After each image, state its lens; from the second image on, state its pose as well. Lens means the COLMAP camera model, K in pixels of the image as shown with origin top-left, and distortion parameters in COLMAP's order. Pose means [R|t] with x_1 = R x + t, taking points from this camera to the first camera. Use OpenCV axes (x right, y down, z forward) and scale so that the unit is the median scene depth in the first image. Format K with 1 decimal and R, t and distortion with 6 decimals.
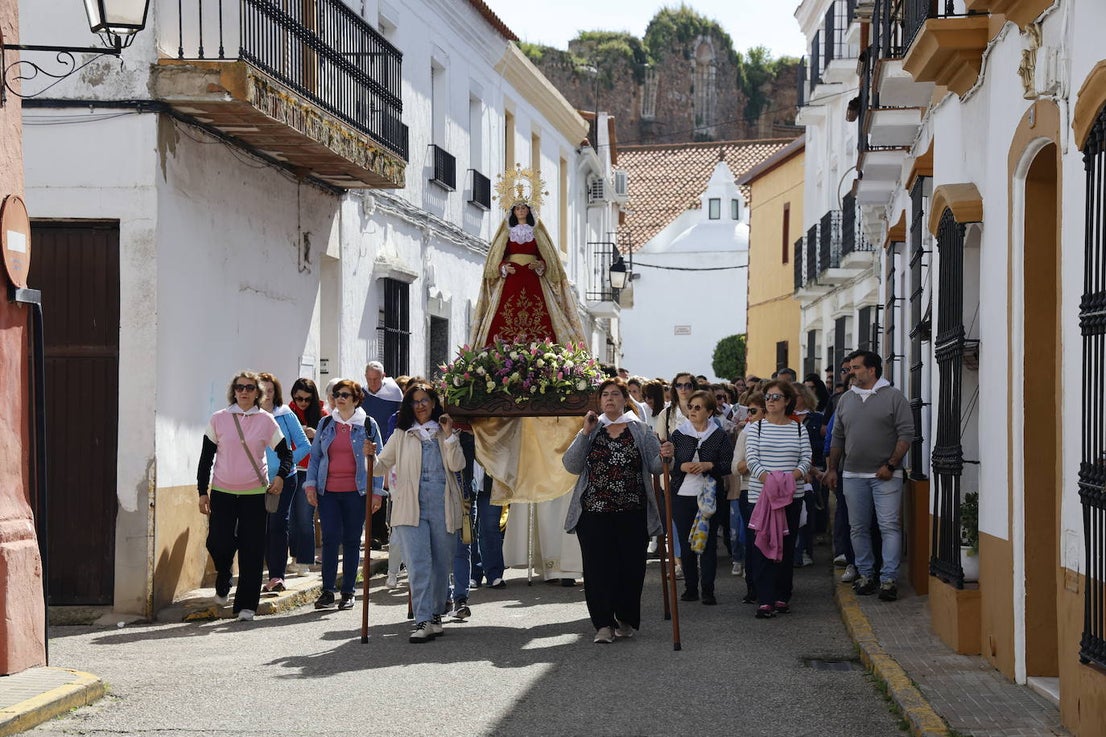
lens RADIAL K [[1998.4, 0, 533.5], [0, 1998.4, 370.4], [0, 0, 1]] dist [0.215608, 0.104668]
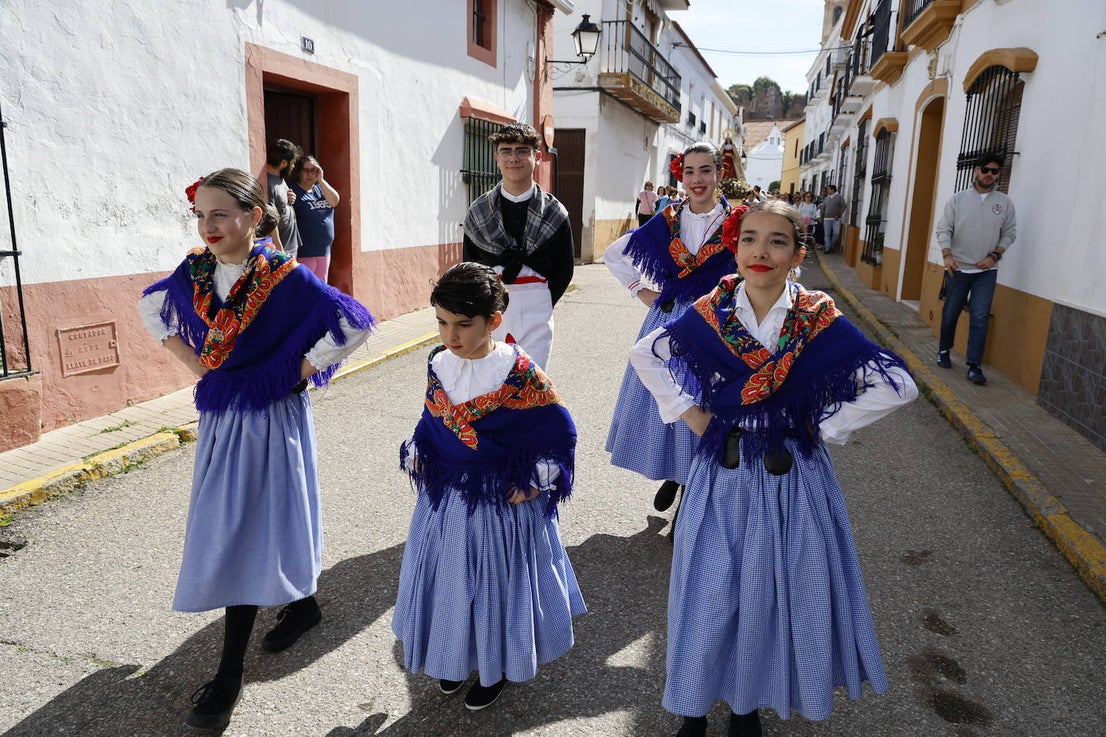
lens RADIAL K [[755.9, 0, 553.0], [0, 755.9, 368.5], [0, 0, 1]] dist [-0.071197, 0.040897]
pose [[0.972504, 0.076426, -0.219990, 0.025699], [-0.018546, 0.967035, 0.253967, -0.016437], [0.232148, -0.242904, 0.941863, -0.190282]]
